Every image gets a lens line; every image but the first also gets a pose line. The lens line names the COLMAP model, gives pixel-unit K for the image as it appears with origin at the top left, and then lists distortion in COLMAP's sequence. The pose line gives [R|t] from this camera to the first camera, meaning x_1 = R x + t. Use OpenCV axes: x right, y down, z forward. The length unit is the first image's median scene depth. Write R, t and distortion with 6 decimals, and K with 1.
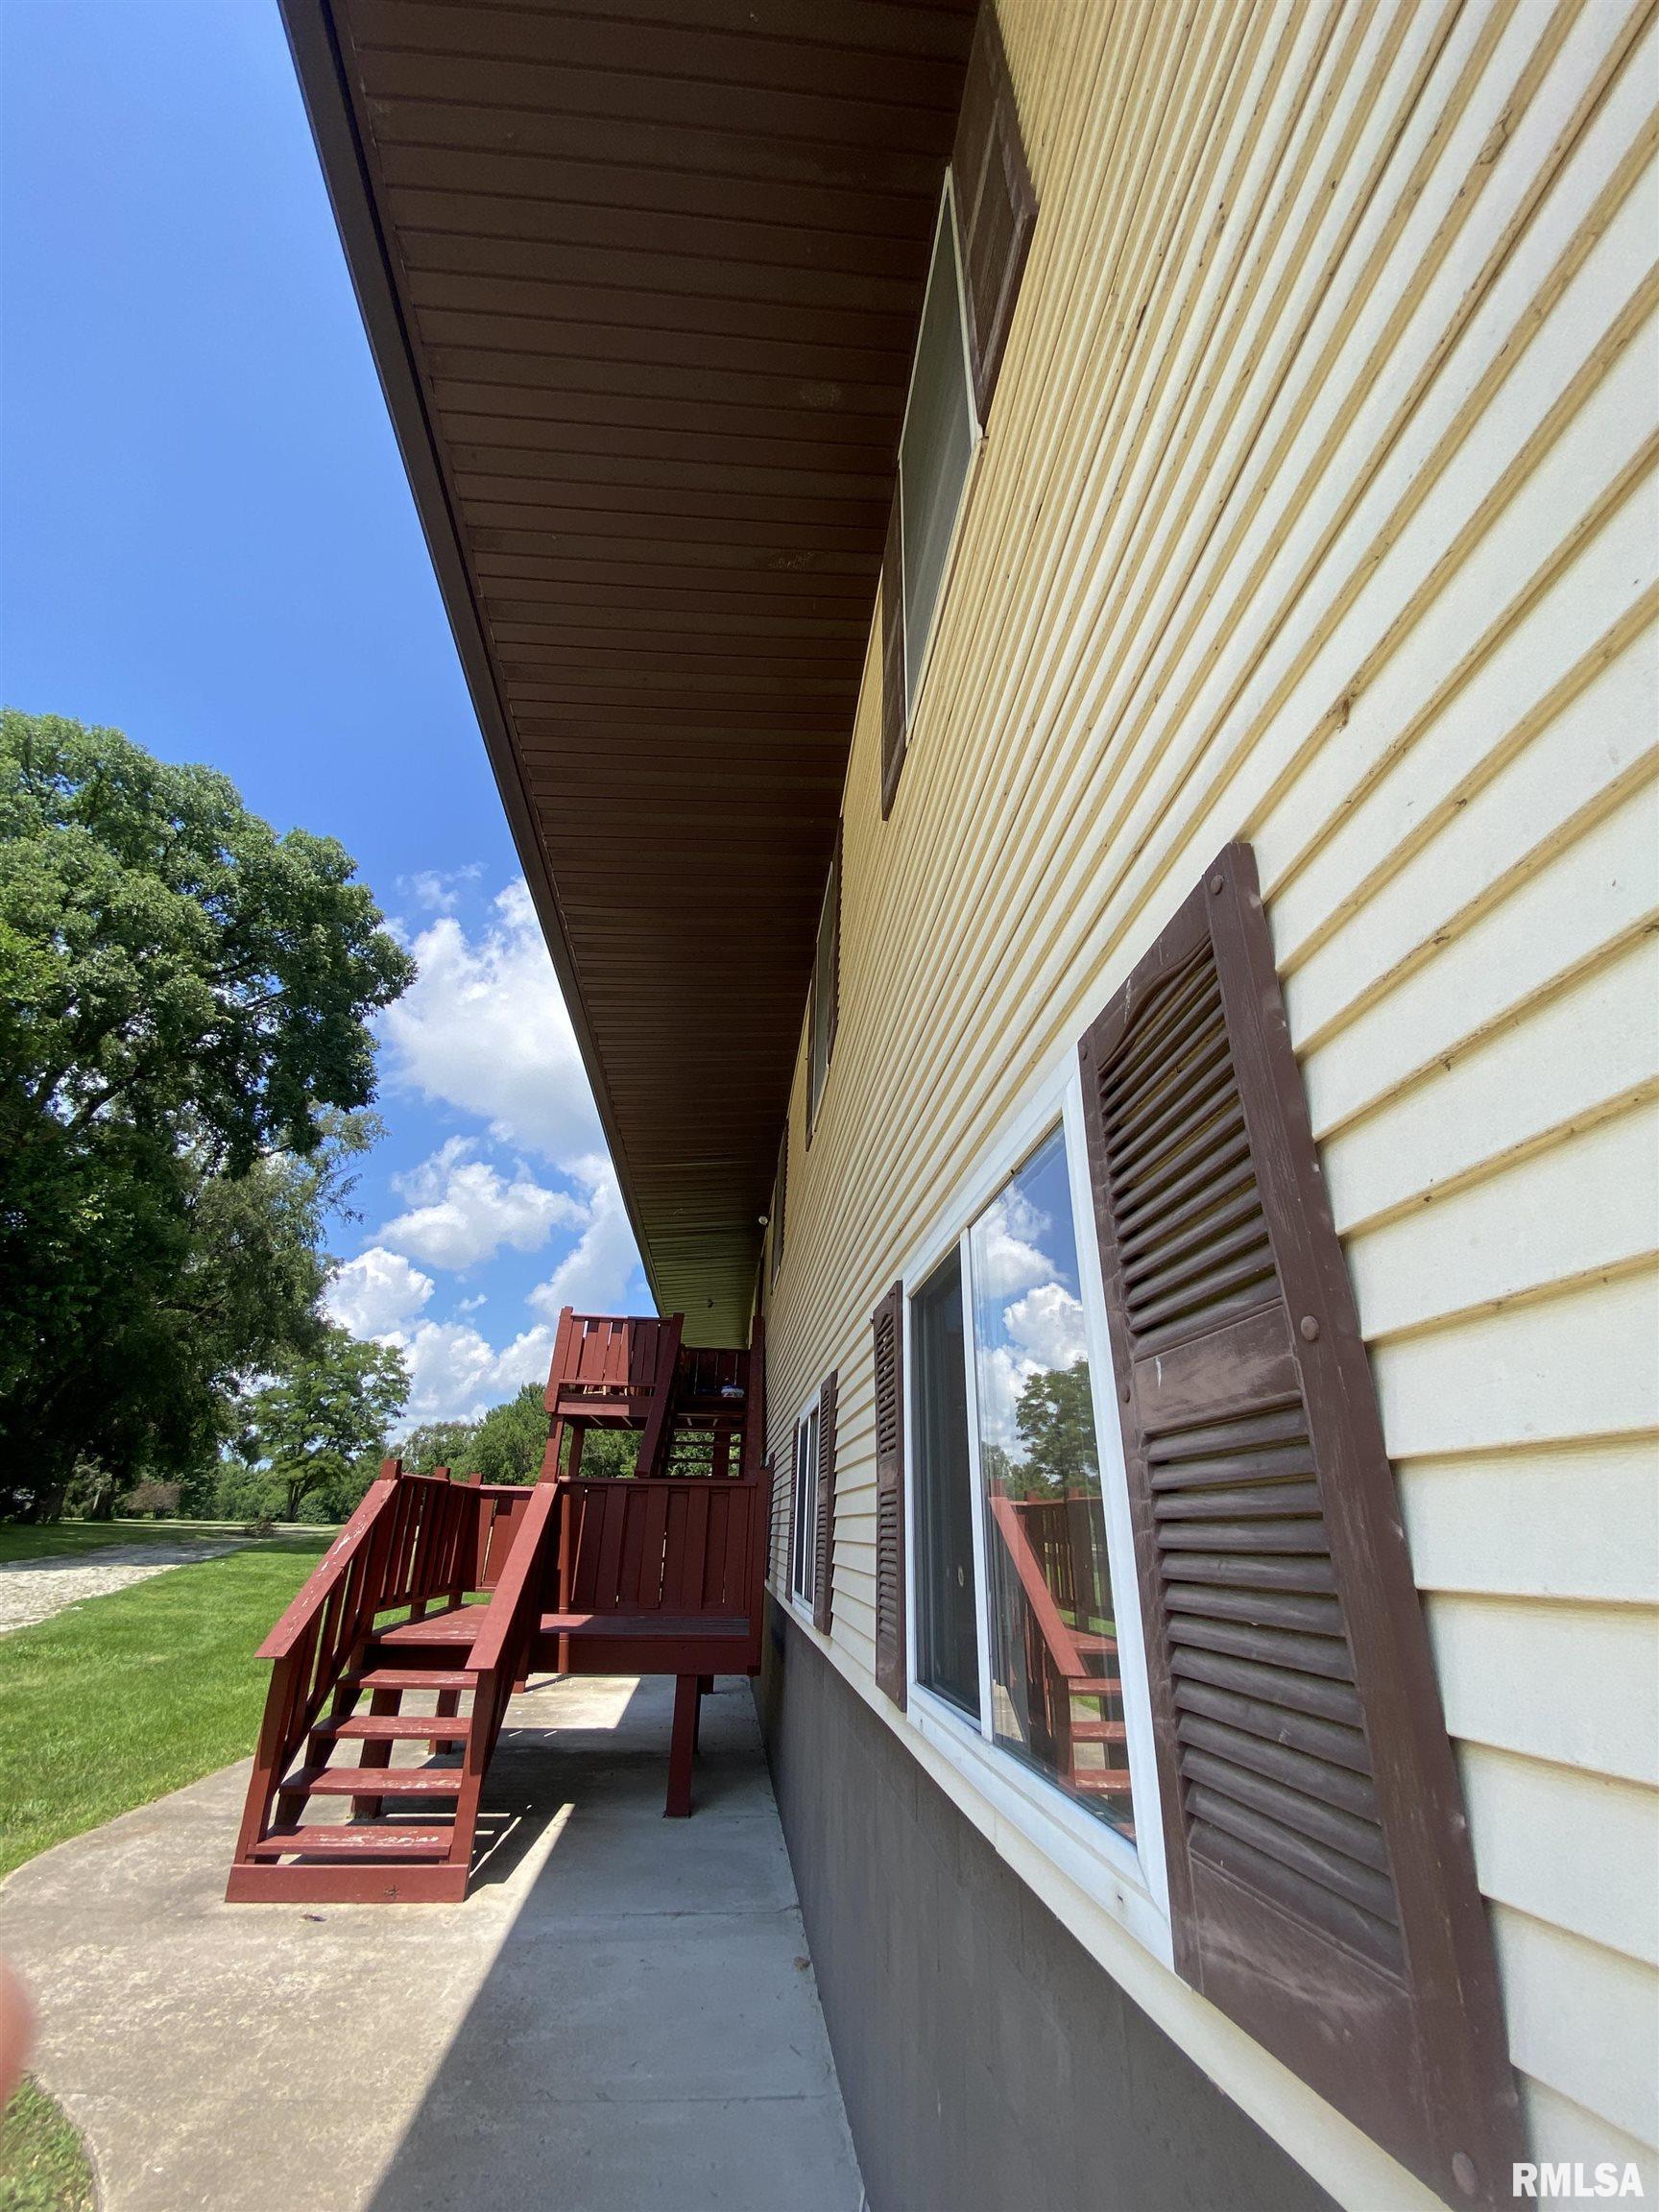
lens RADIAL K [[903.2, 0, 829.5], [0, 903.2, 1106.0], [0, 0, 1]] dist [-0.000368, -0.000006]
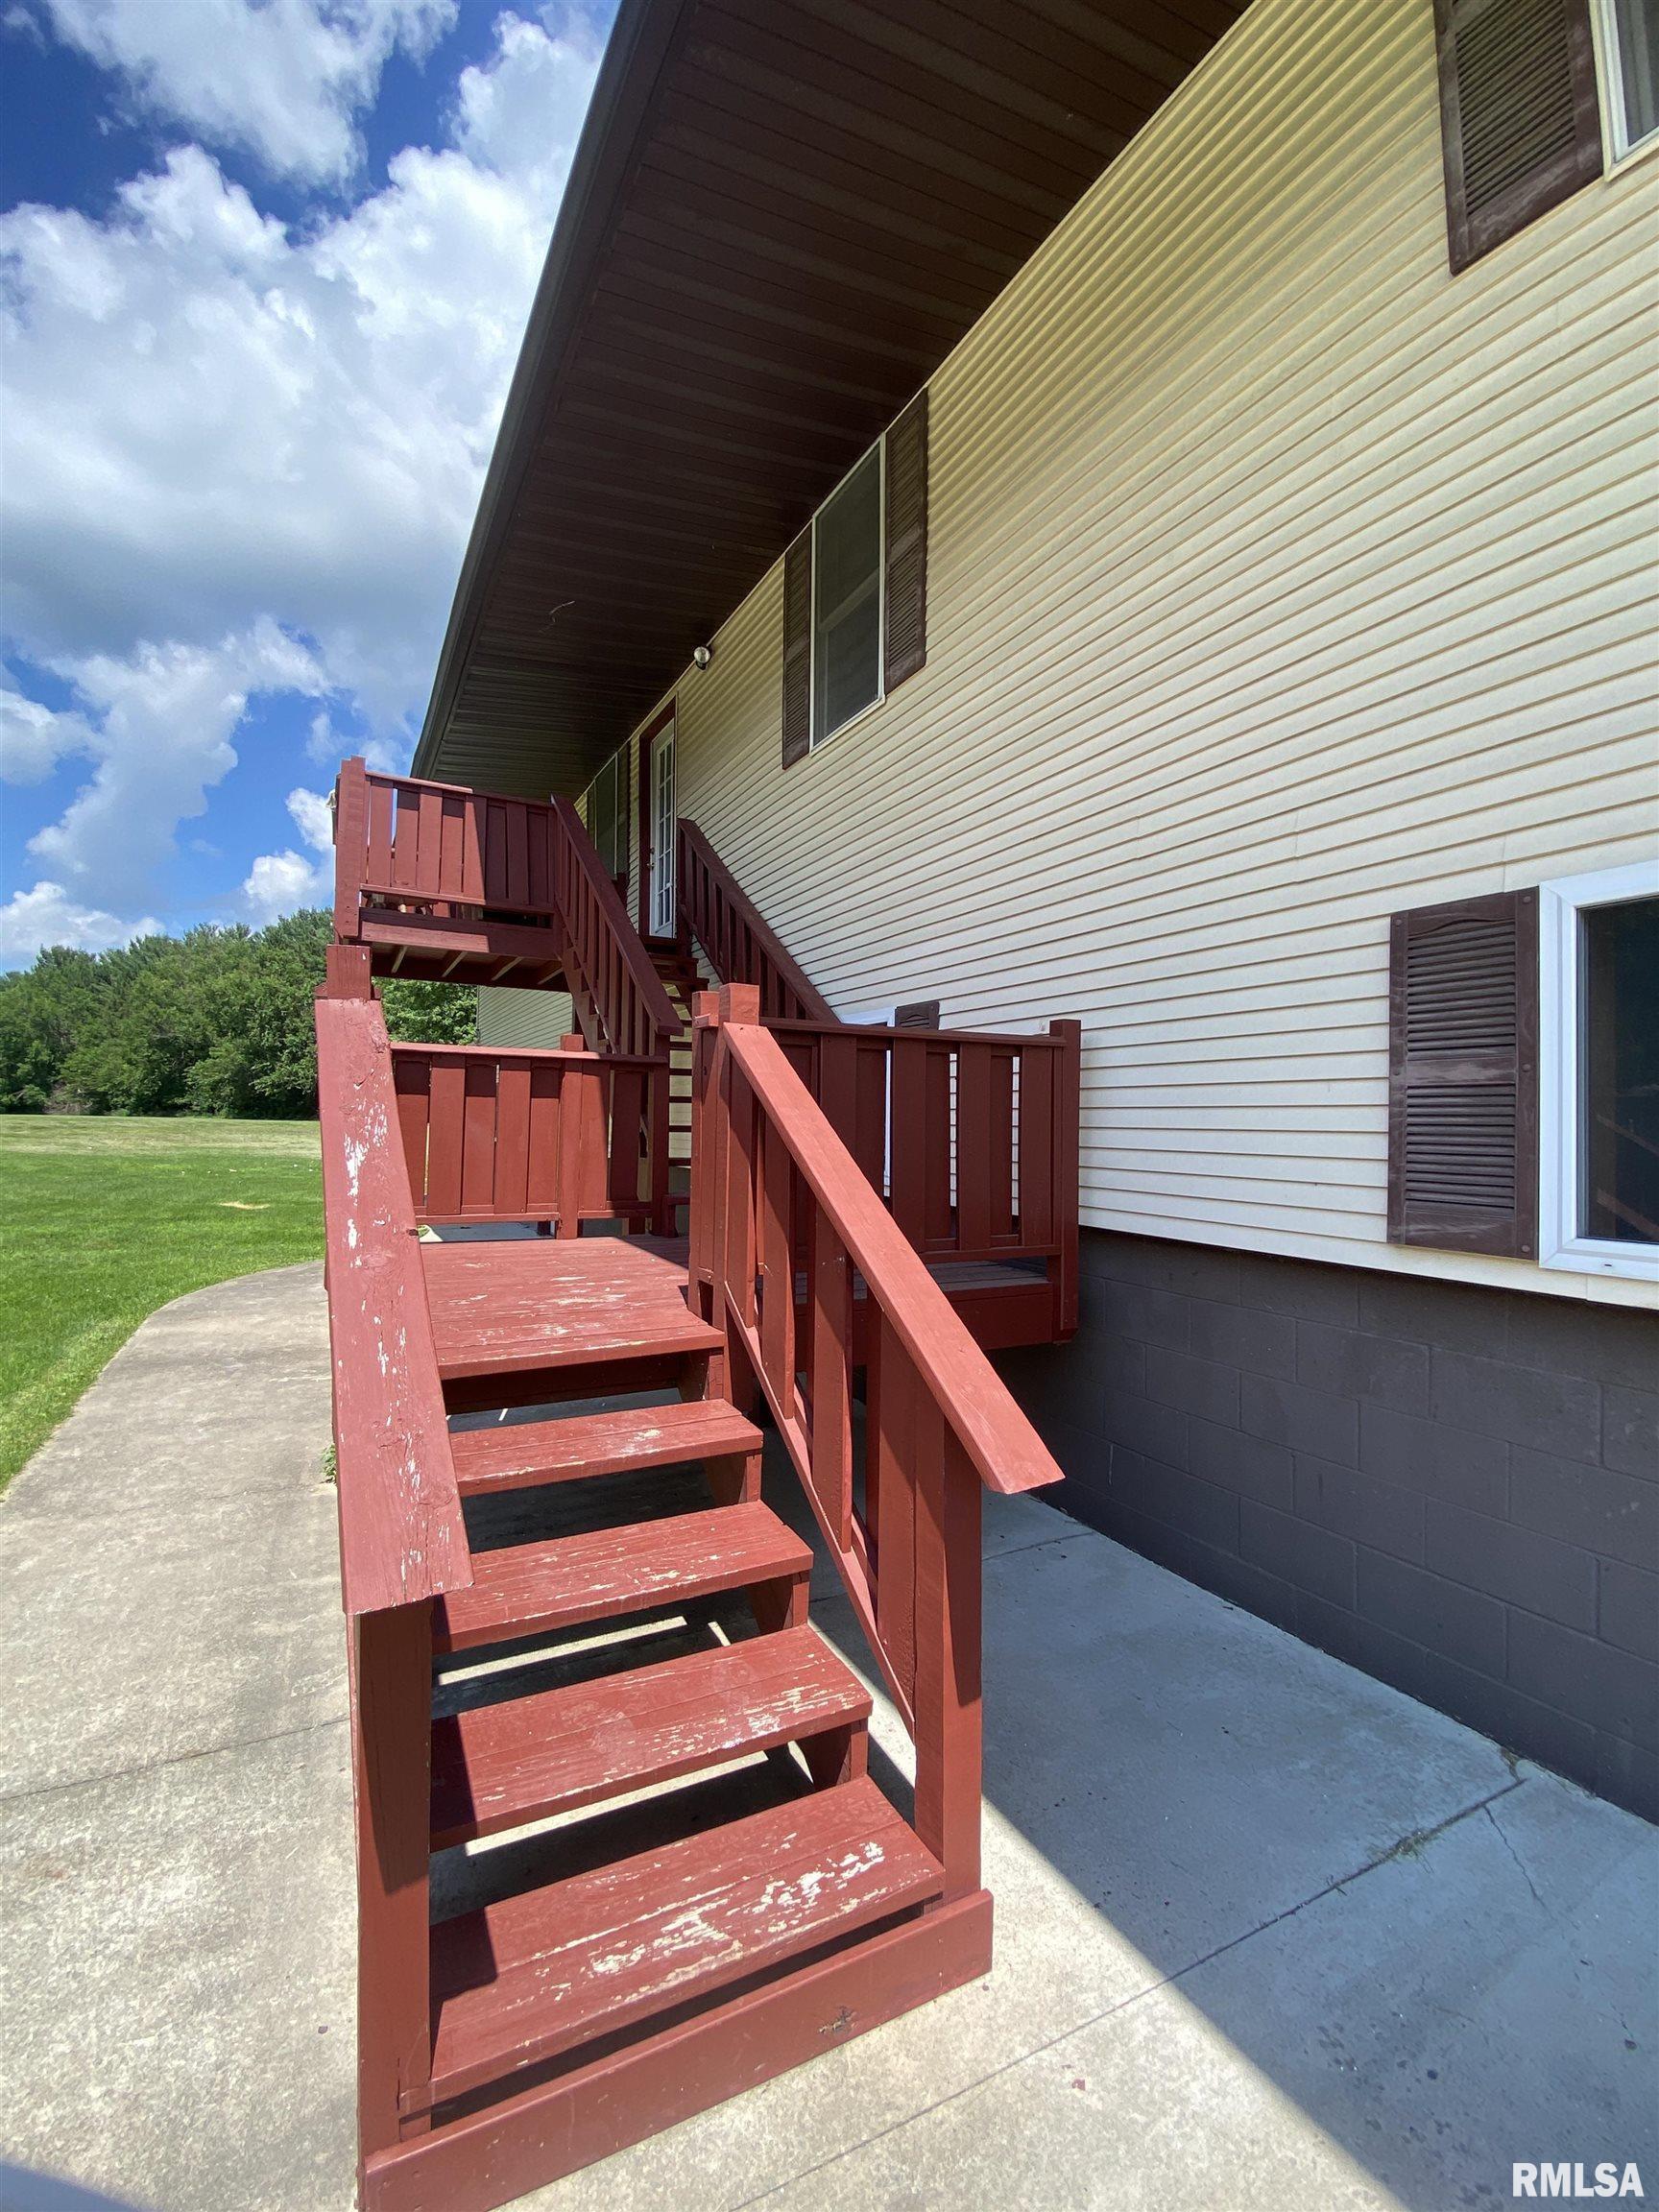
lens RADIAL K [[955.5, 0, 829.5], [0, 955.5, 1106.0], [0, 0, 1]] dist [-0.013329, -0.000142]
pose [[0.927356, 0.007507, 0.374105, -0.608338], [-0.161420, 0.910007, 0.381879, 0.373390], [-0.337571, -0.414526, 0.845112, 0.798344]]
